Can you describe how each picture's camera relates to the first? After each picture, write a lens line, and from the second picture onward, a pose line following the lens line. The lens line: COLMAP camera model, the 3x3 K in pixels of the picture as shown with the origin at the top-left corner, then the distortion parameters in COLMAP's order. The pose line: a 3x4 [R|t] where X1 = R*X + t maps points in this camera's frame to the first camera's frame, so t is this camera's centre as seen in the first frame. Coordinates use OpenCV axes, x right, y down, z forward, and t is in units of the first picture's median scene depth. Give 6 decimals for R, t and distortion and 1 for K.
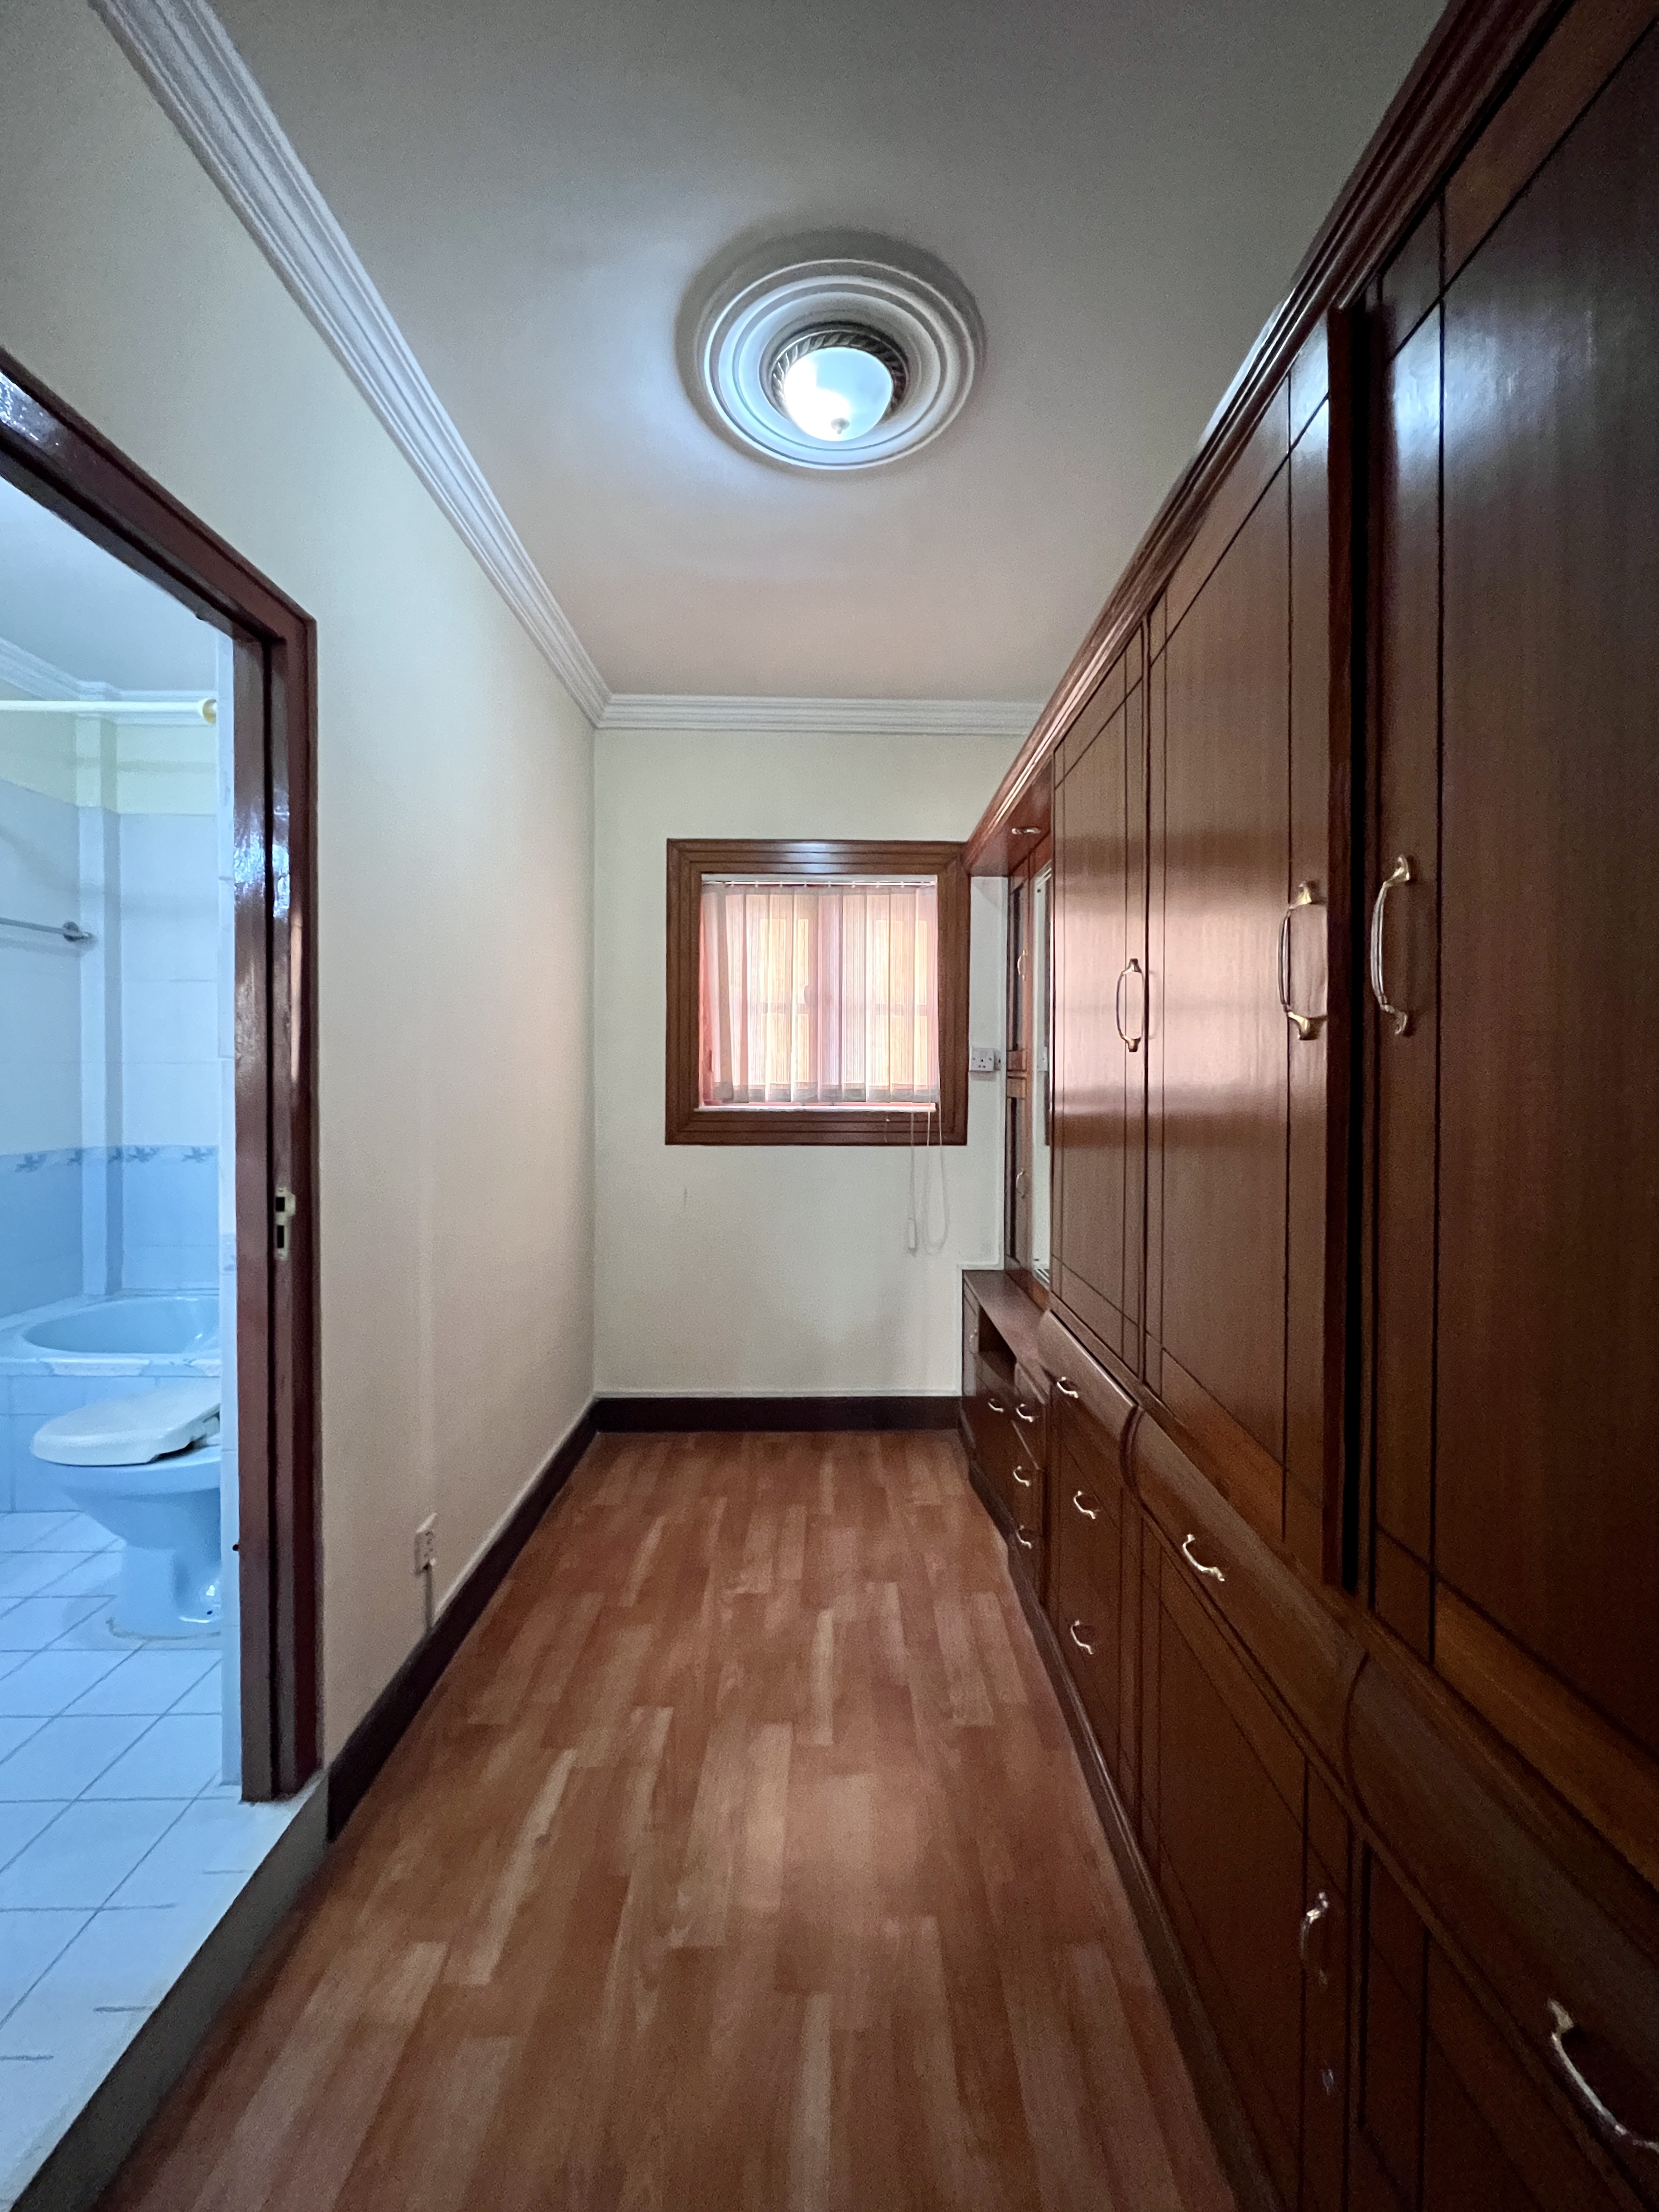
lens RADIAL K [[891.4, 0, 819.8], [0, 891.4, 1092.7], [0, 0, 1]] dist [-0.003725, 0.000473]
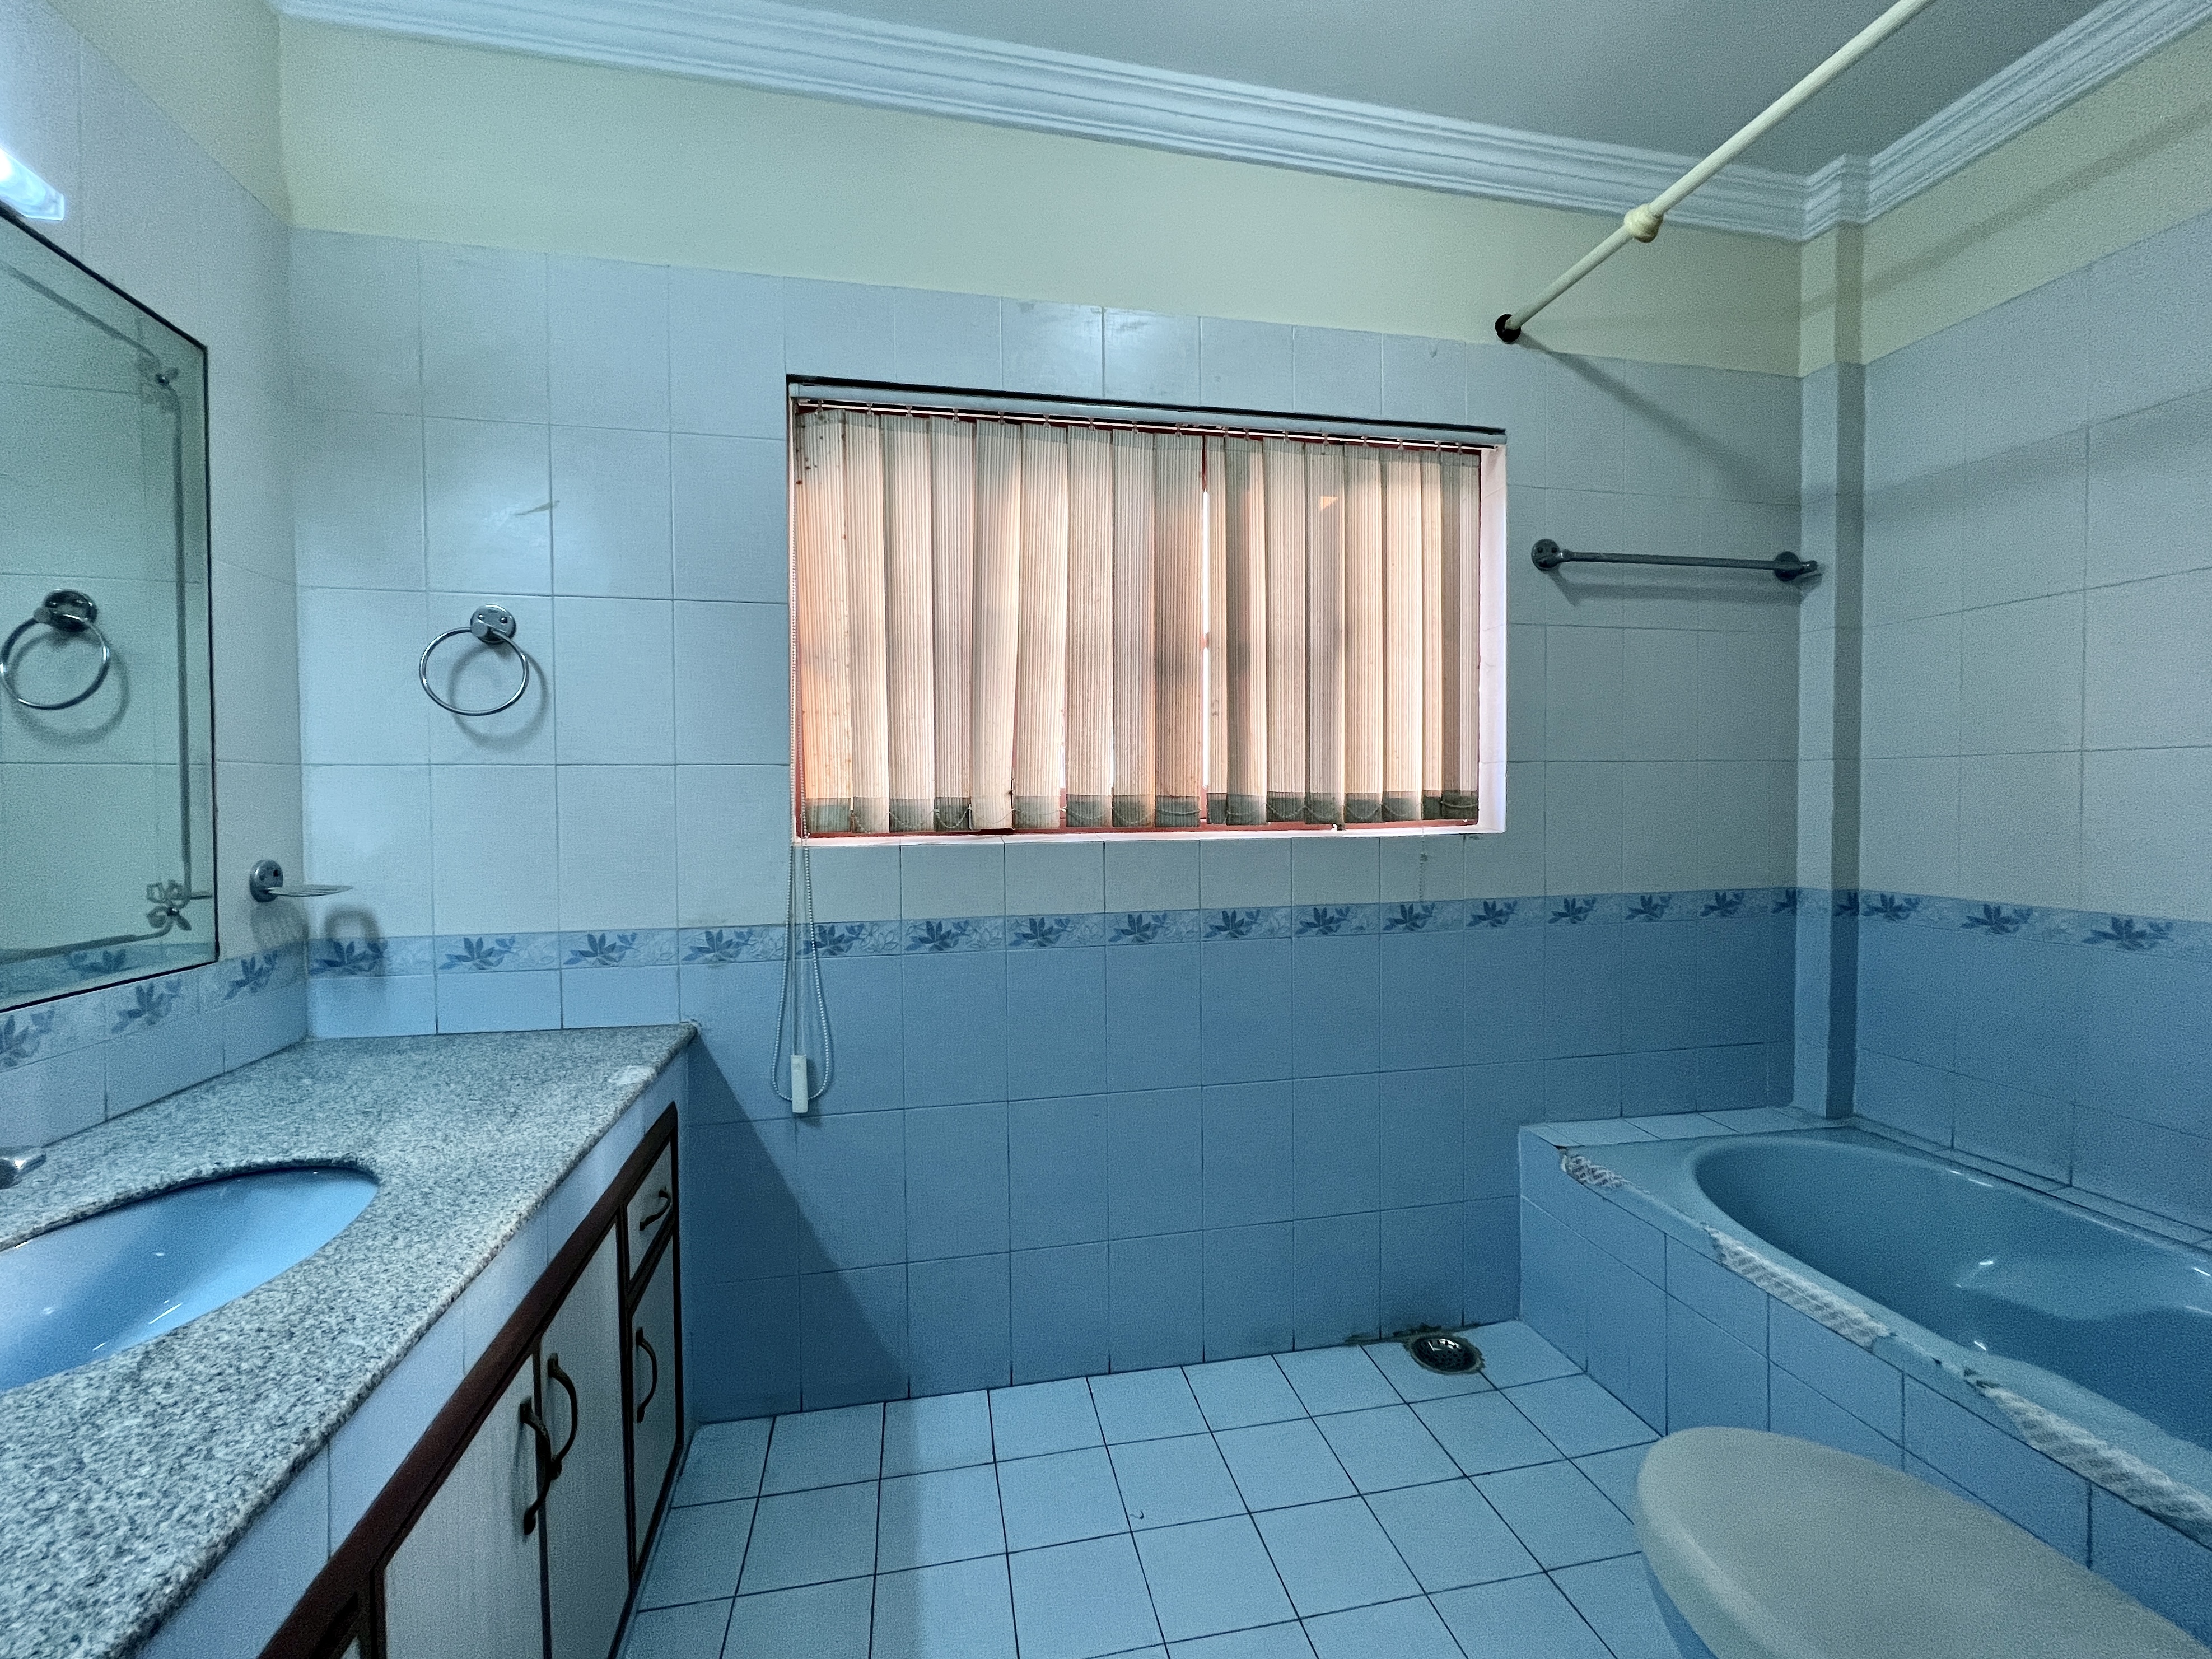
lens RADIAL K [[891.4, 0, 1088.0], [0, 891.4, 812.2], [0, 0, 1]] dist [-0.003725, 0.000473]
pose [[0.197421, 0.017612, -0.980161, -0.274704], [-0.008765, 0.999830, 0.016200, -0.001301], [0.980280, 0.005393, 0.197542, 0.339340]]
